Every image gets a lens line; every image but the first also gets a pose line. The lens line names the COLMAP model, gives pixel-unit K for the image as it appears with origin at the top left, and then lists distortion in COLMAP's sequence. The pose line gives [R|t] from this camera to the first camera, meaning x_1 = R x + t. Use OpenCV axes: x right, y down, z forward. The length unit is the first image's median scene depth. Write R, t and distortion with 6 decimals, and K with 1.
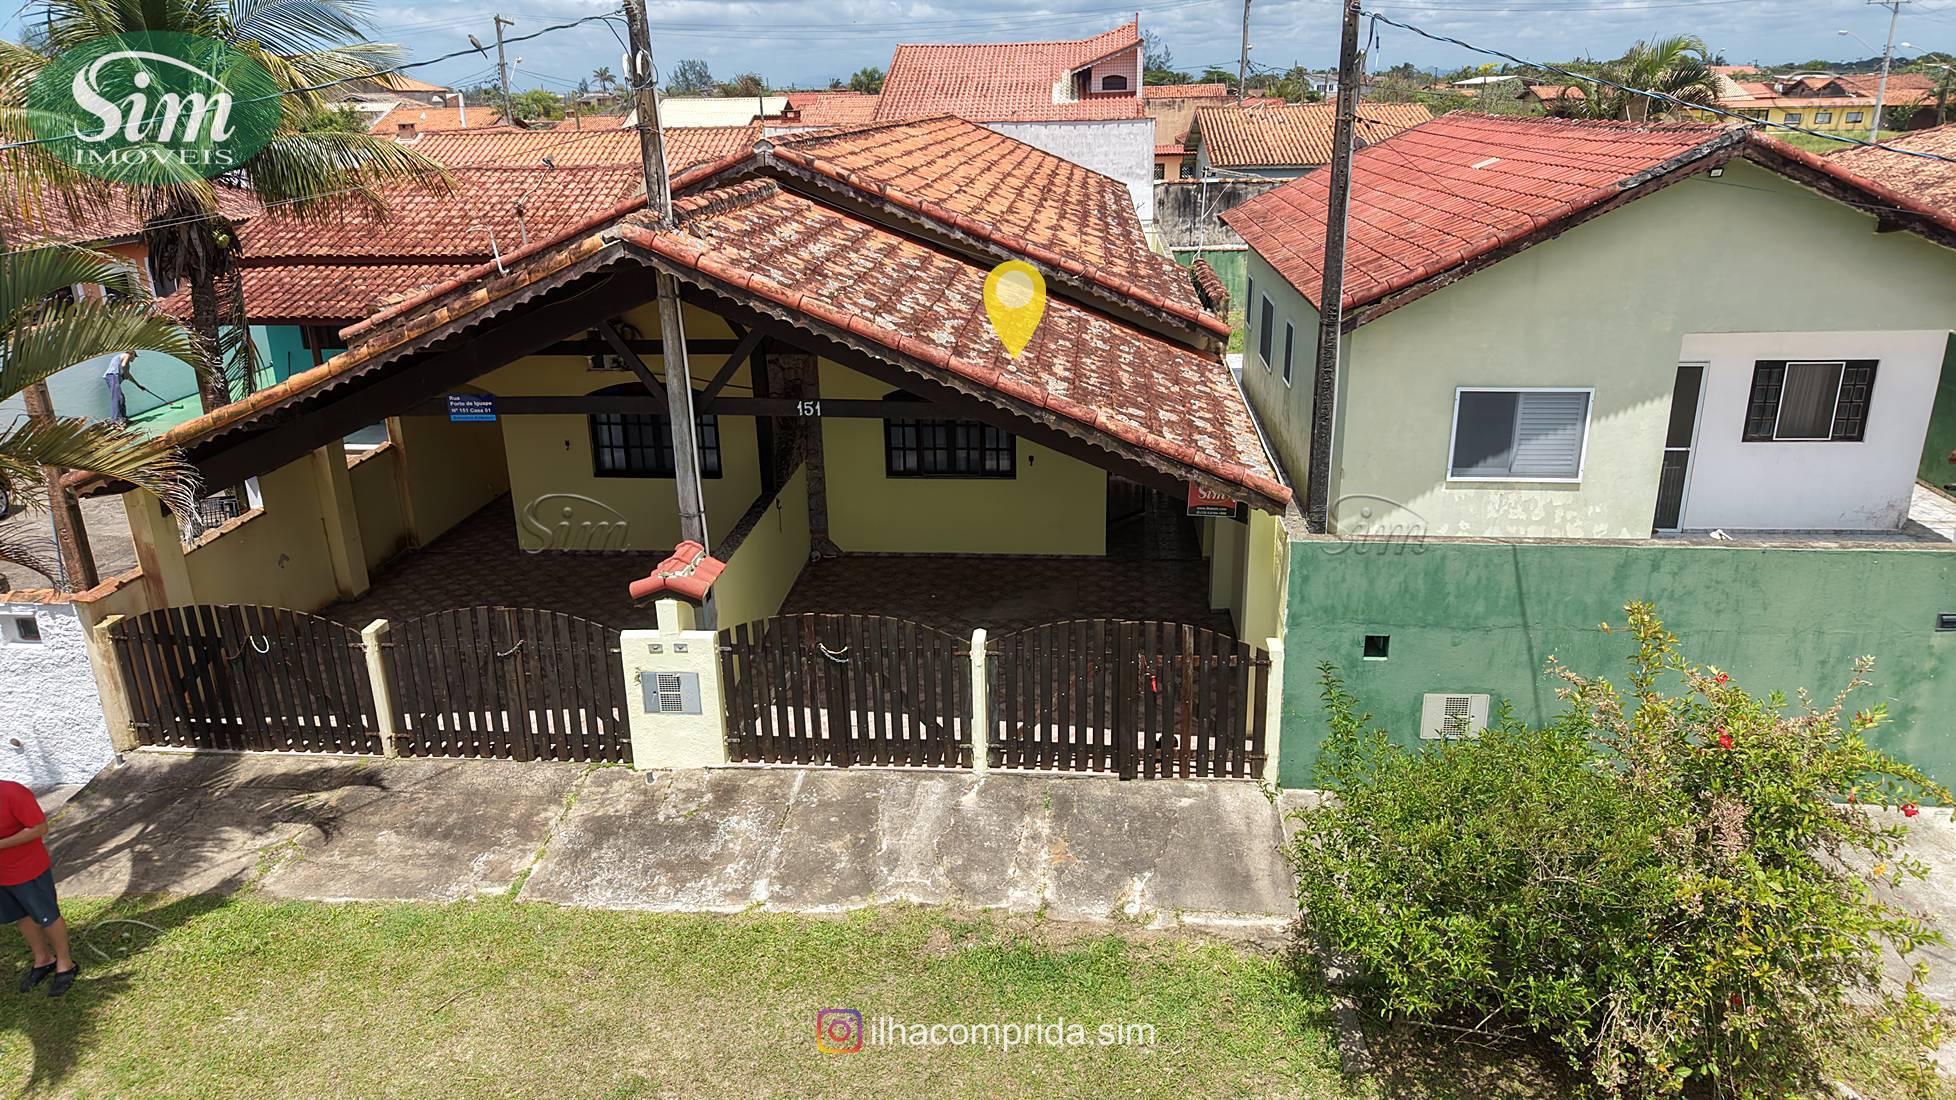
lens RADIAL K [[1320.5, 0, 978.0], [0, 1320.5, 550.0], [0, 0, 1]] dist [0.023138, -0.000741]
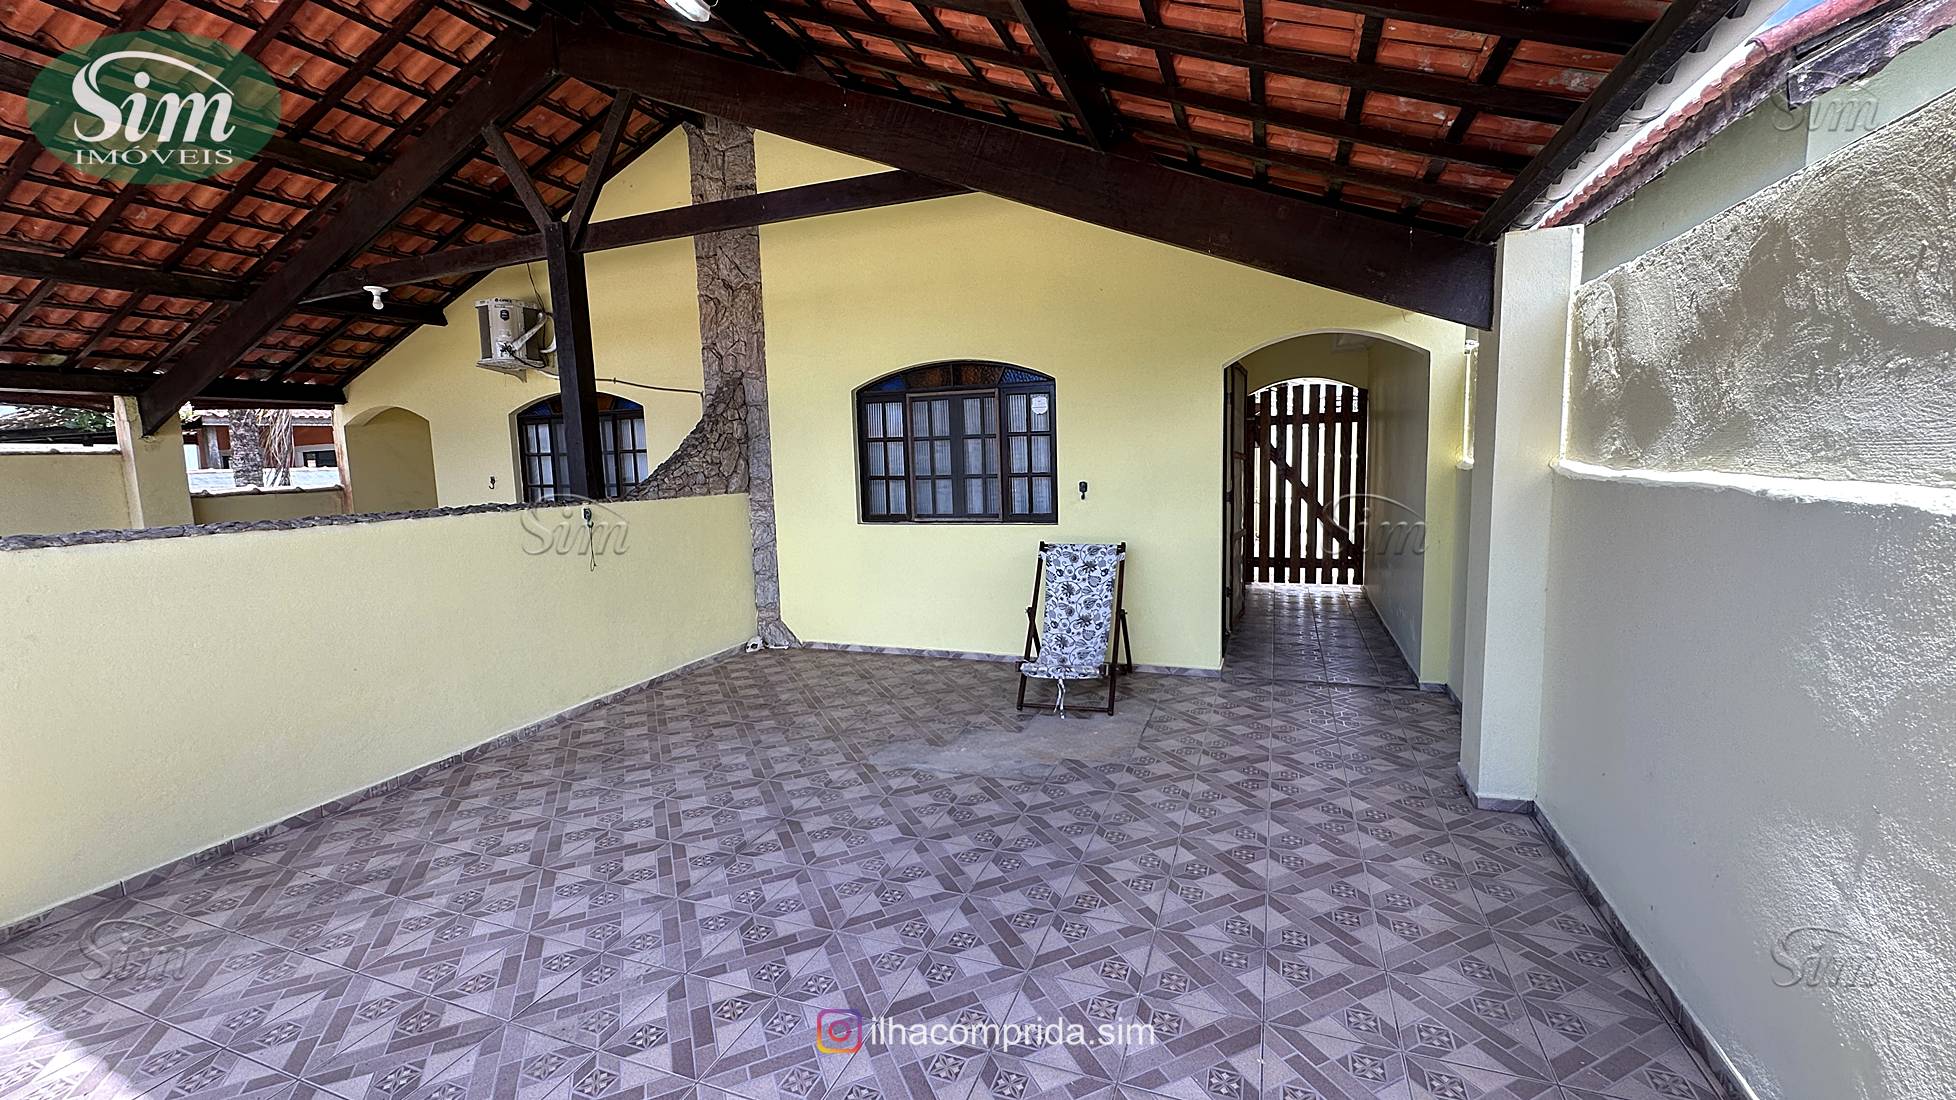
lens RADIAL K [[783.5, 0, 980.0], [0, 783.5, 554.5], [0, 0, 1]] dist [-0.008196, 0.000103]
pose [[0.960003, 0.021954, -0.279127, 0.137355], [-0.079478, 0.977280, -0.196485, 0.043411], [0.268472, 0.210811, 0.939937, 1.004984]]
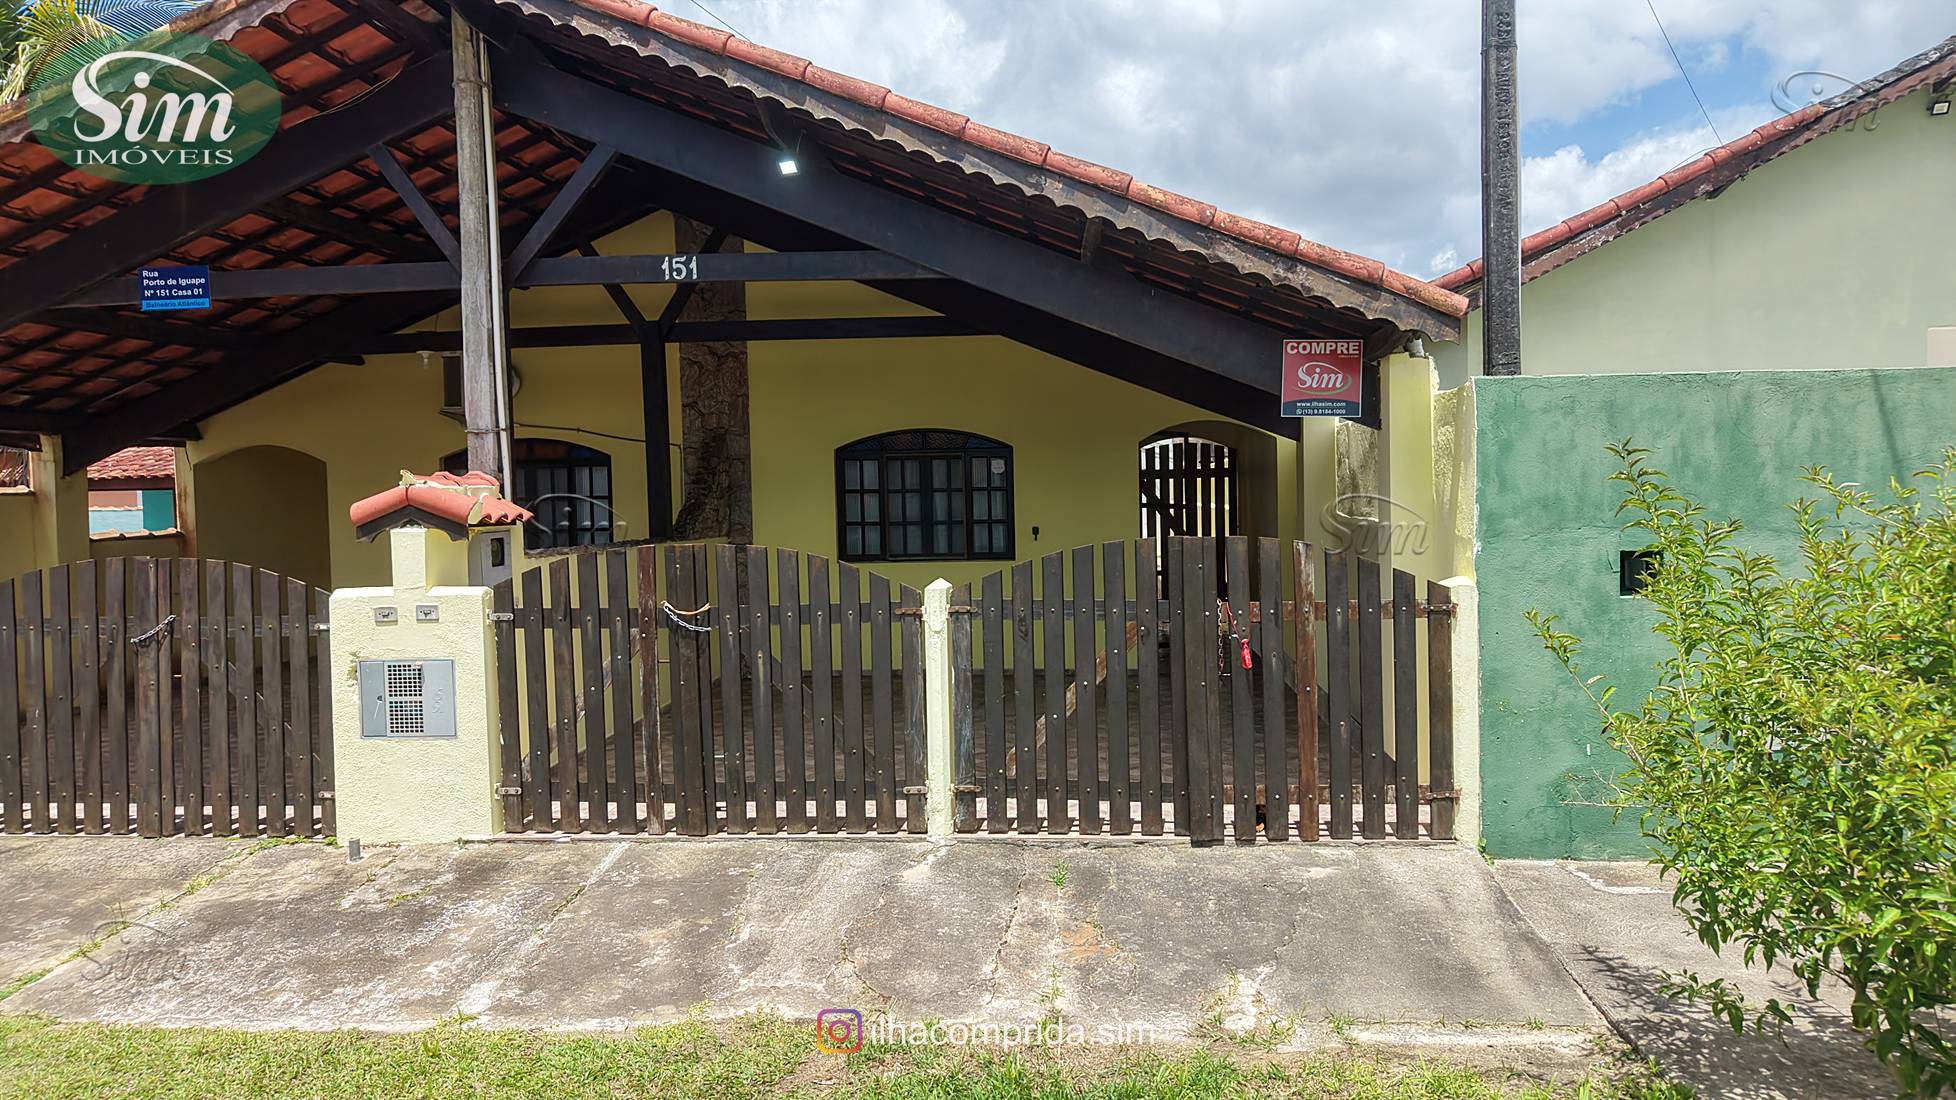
lens RADIAL K [[1337.9, 0, 977.5], [0, 1337.9, 544.6], [0, 0, 1]] dist [-0.034124, 0.052667]
pose [[0.999909, -0.002829, -0.013201, 0.026822], [-0.001166, 0.956059, -0.293171, 0.225899], [0.013450, 0.293160, 0.955969, 0.449926]]
